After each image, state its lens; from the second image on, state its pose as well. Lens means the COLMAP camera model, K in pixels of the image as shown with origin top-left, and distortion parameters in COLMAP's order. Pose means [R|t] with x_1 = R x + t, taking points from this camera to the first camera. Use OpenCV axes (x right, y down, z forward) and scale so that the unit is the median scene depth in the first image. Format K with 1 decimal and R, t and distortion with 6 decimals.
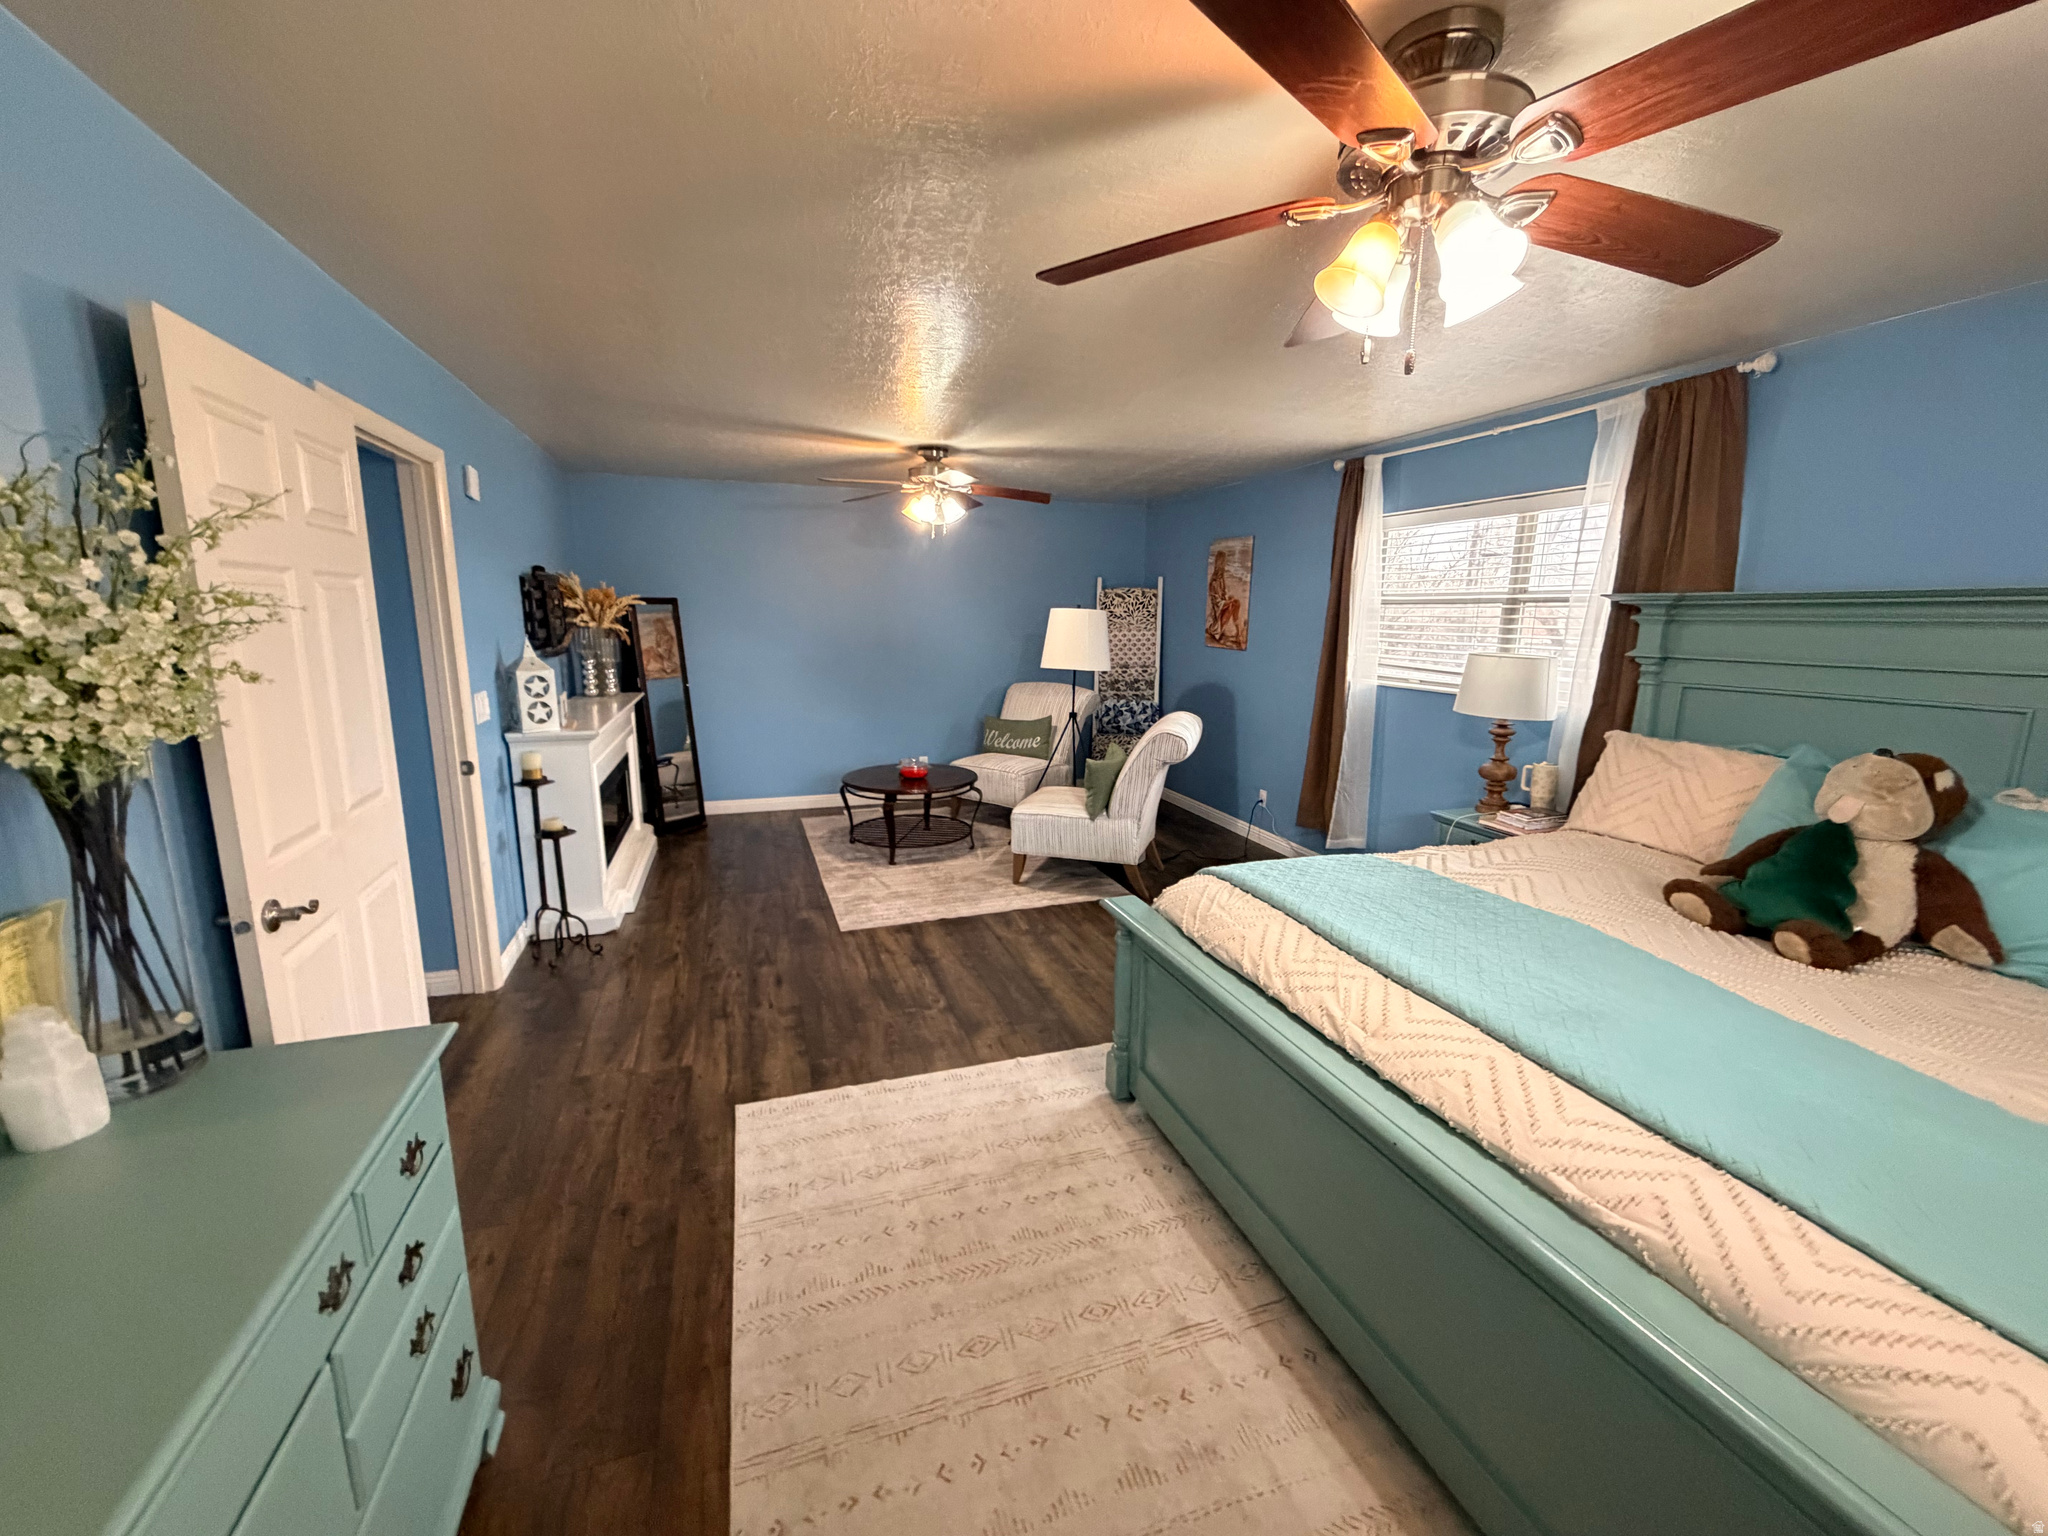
lens RADIAL K [[807.6, 0, 1017.6], [0, 807.6, 768.4], [0, 0, 1]] dist [-0.003186, -0.000363]
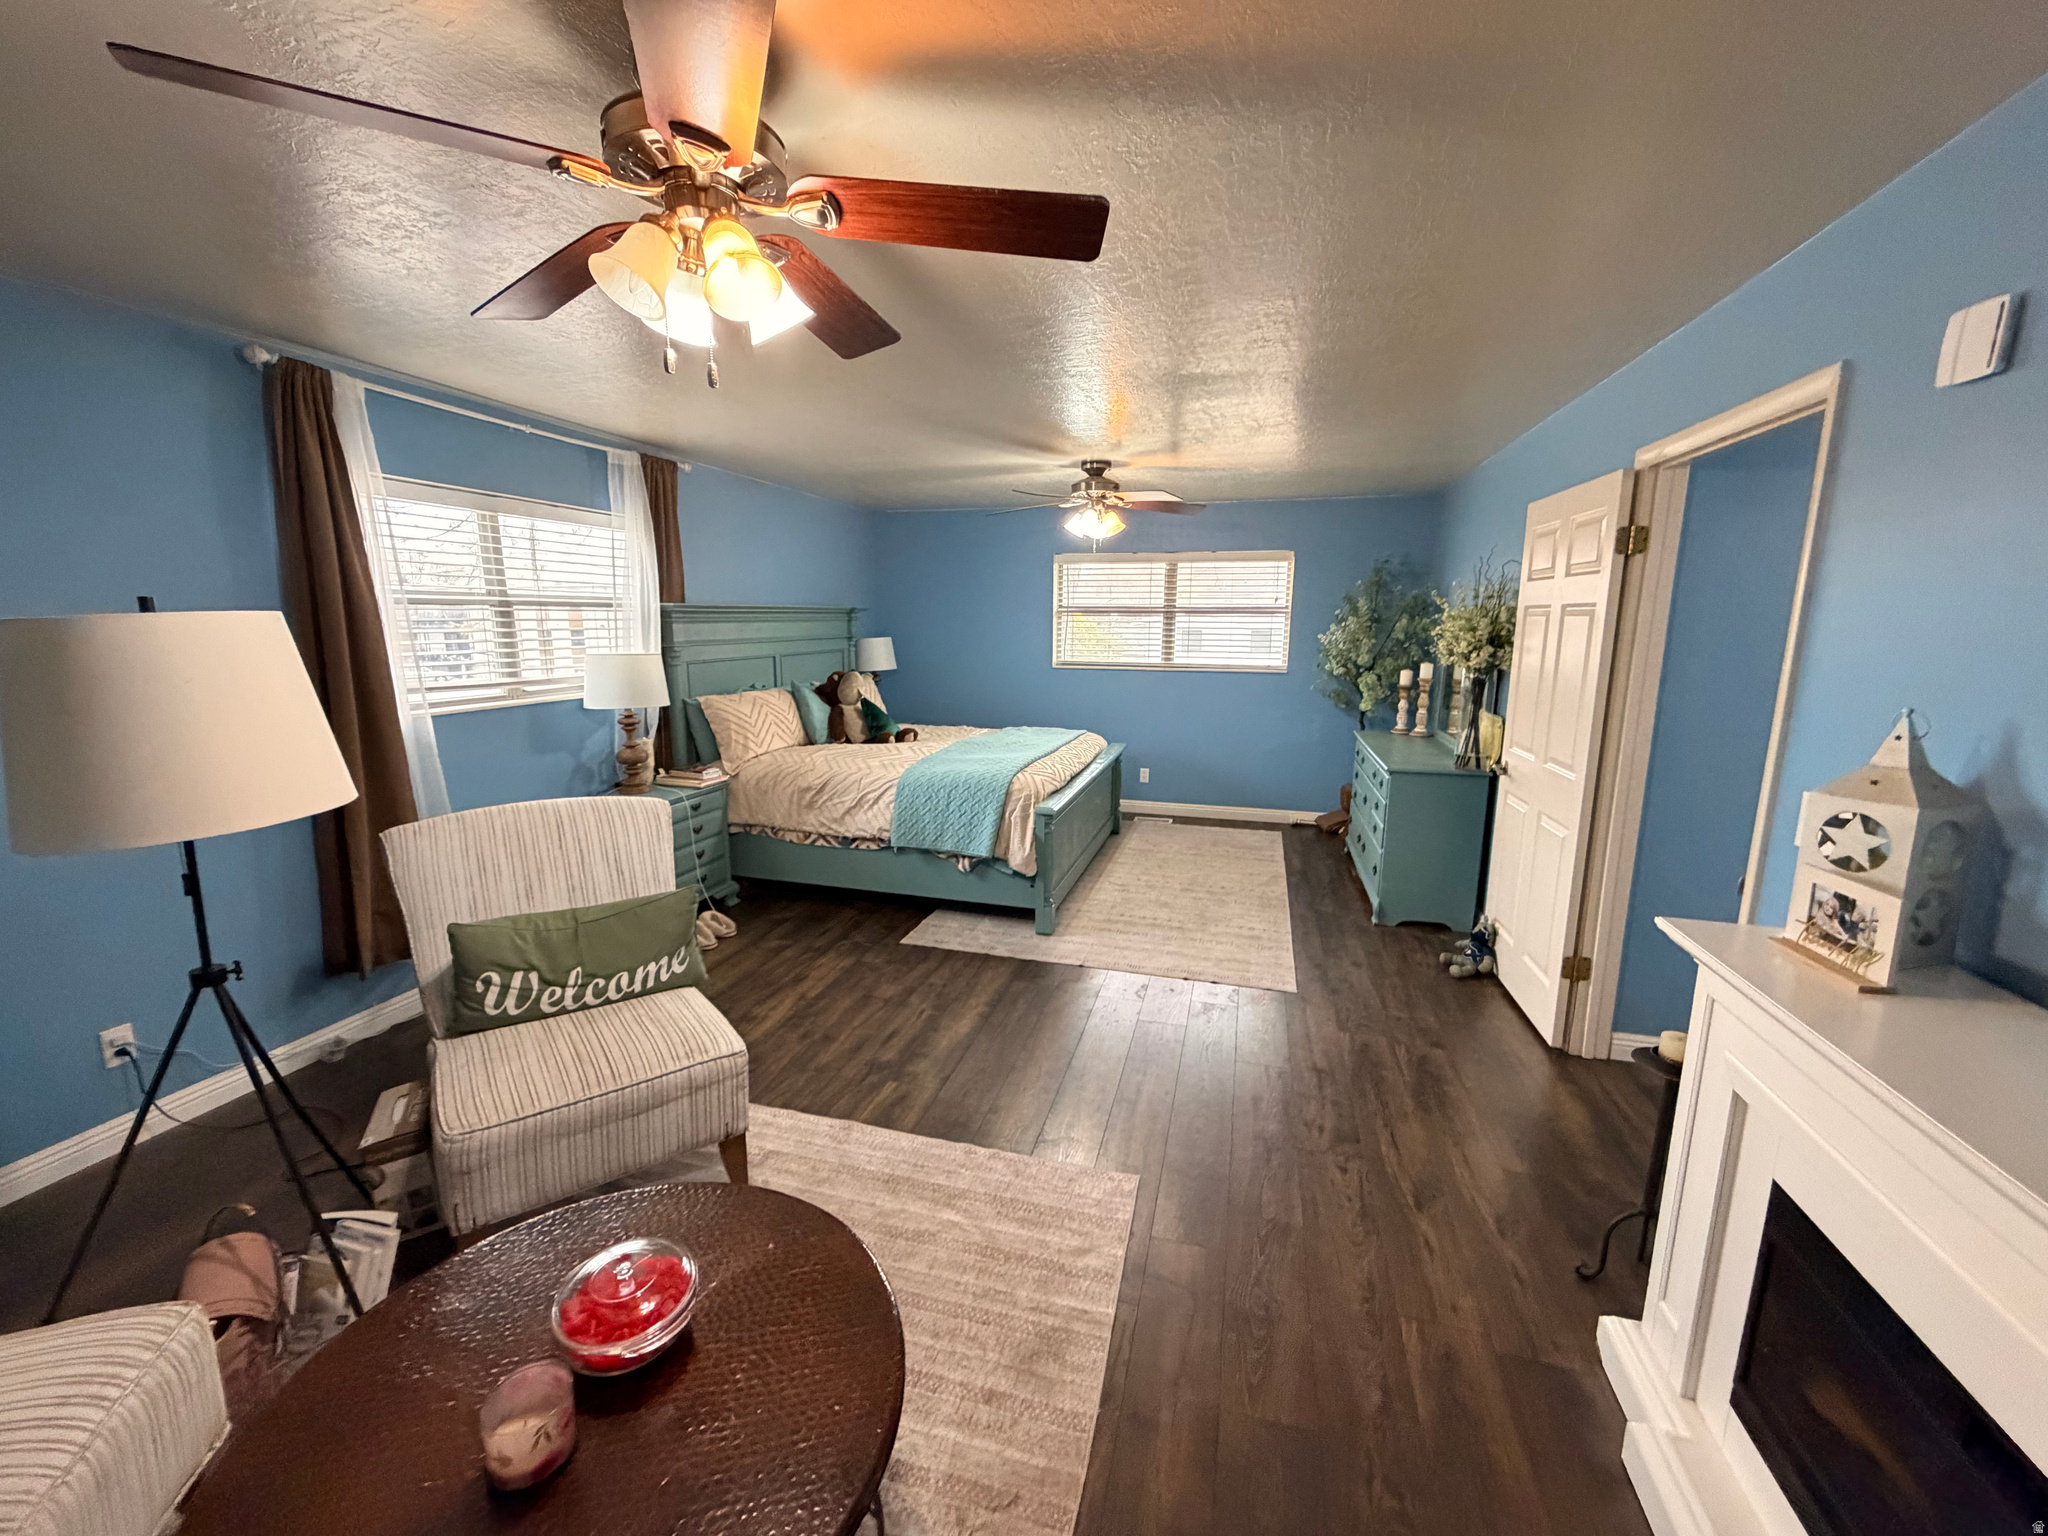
lens RADIAL K [[807.6, 0, 1017.6], [0, 807.6, 768.4], [0, 0, 1]] dist [-0.003186, -0.000363]
pose [[-0.818351, -0.118010, 0.562472, -0.472436], [0.095952, 0.936901, 0.336170, -0.299477], [-0.566652, 0.329075, -0.755391, 1.499640]]
